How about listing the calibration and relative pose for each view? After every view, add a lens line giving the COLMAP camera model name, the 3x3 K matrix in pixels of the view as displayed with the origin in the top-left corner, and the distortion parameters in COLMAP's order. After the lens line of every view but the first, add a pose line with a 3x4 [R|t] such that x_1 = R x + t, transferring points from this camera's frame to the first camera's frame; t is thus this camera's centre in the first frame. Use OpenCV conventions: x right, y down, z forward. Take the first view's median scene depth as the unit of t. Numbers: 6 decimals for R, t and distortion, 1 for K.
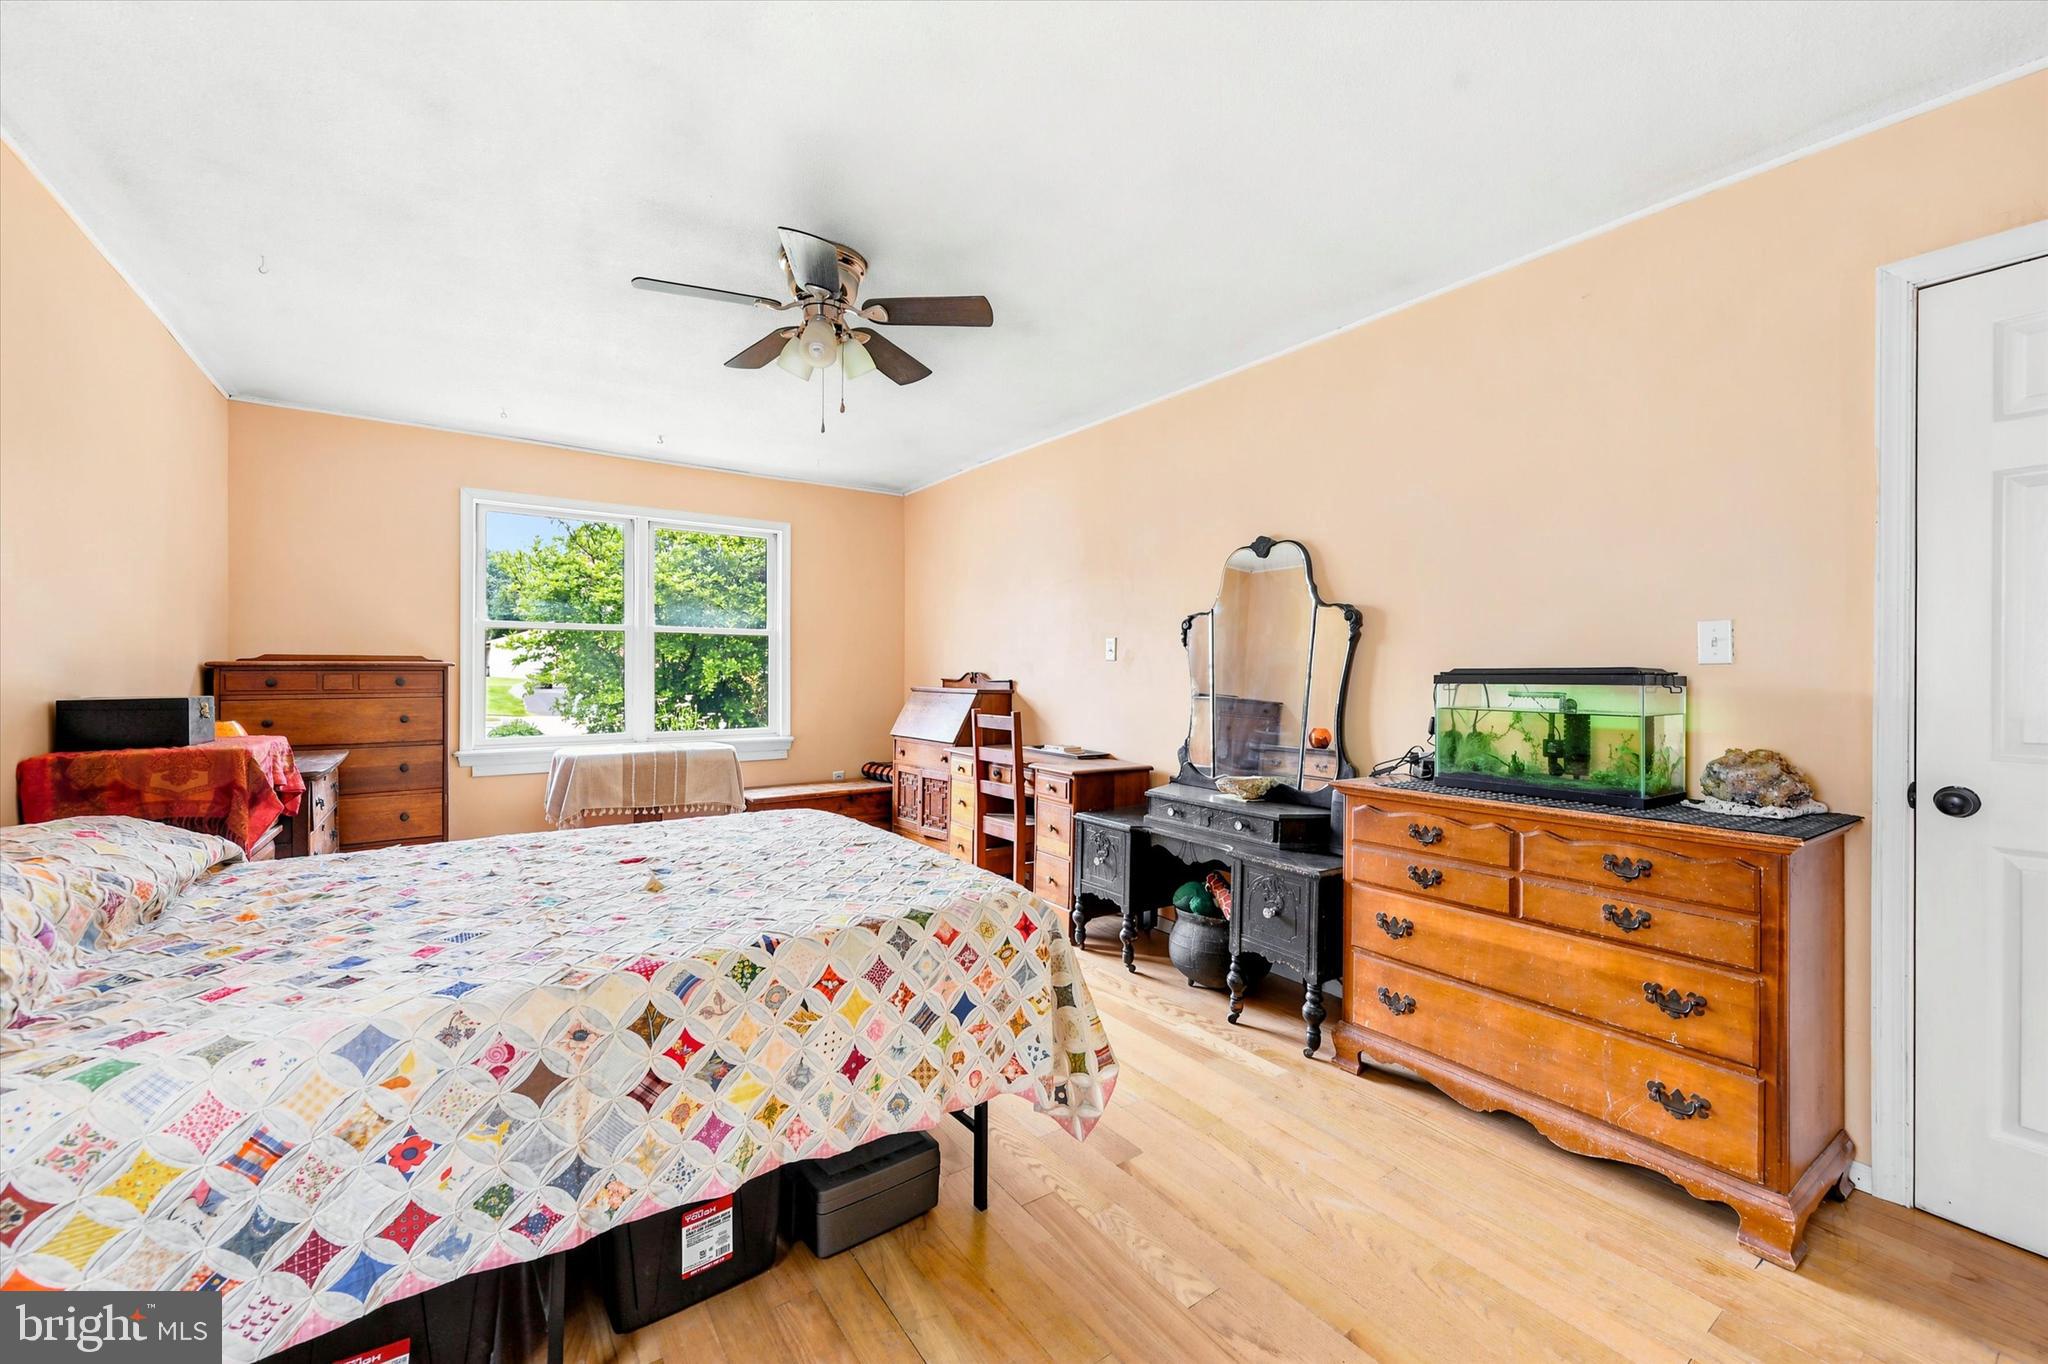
lens RADIAL K [[818.8, 0, 1025.0], [0, 818.8, 675.7], [0, 0, 1]] dist [0.001691, 0.000126]
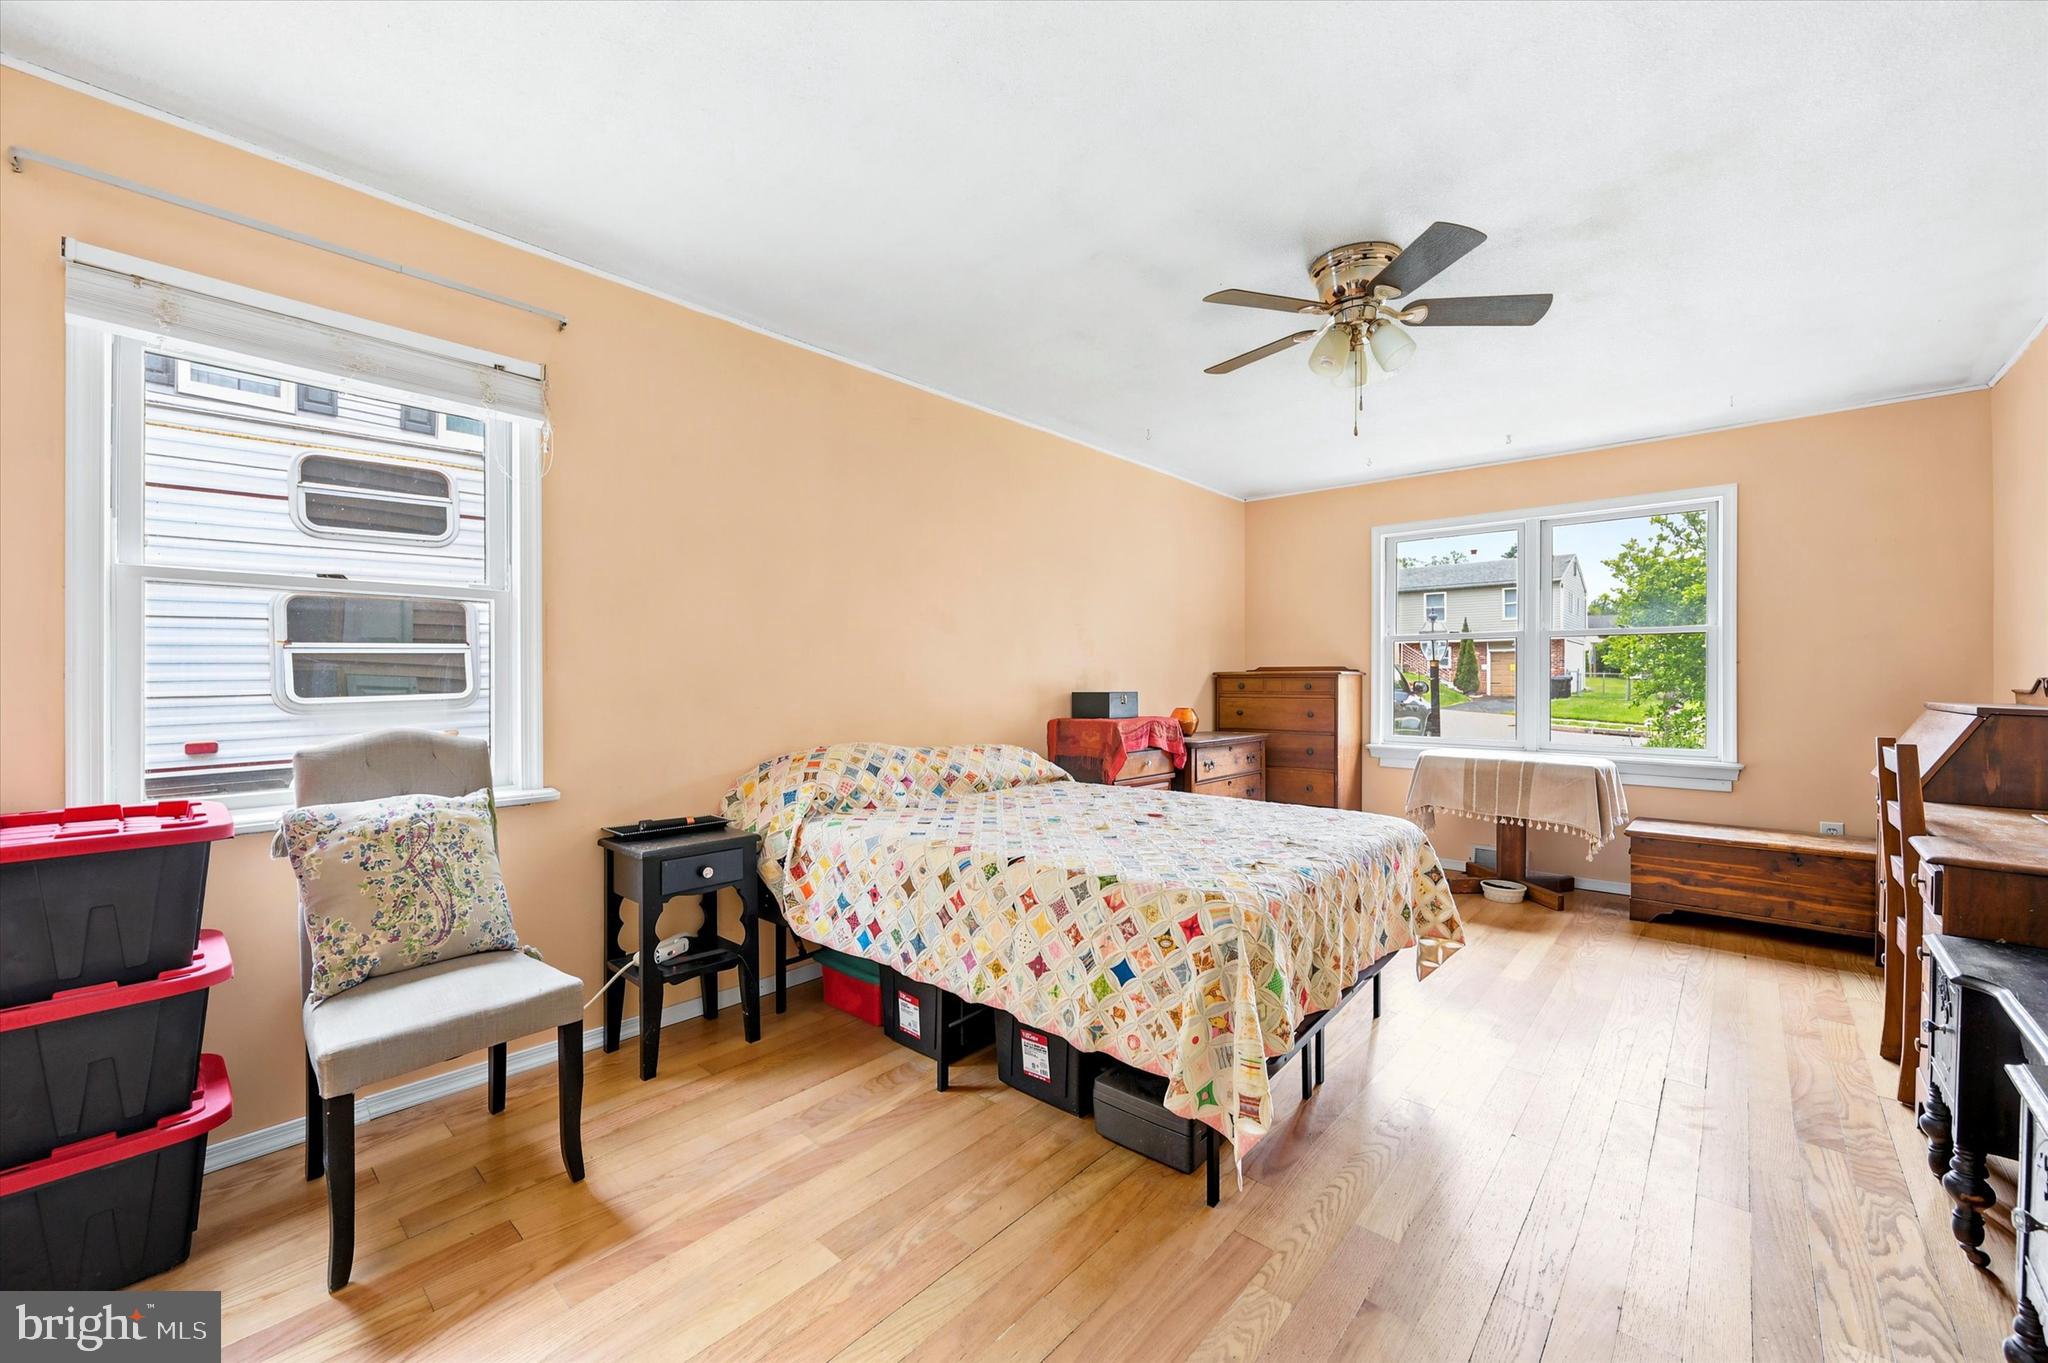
lens RADIAL K [[818.8, 0, 1025.0], [0, 818.8, 675.2], [0, 0, 1]] dist [0.001691, 0.000126]
pose [[0.211421, -0.007319, -0.977368, 1.035807], [-0.003962, 0.999957, -0.008345, 0.006431], [0.977387, 0.005637, 0.211383, 0.645931]]
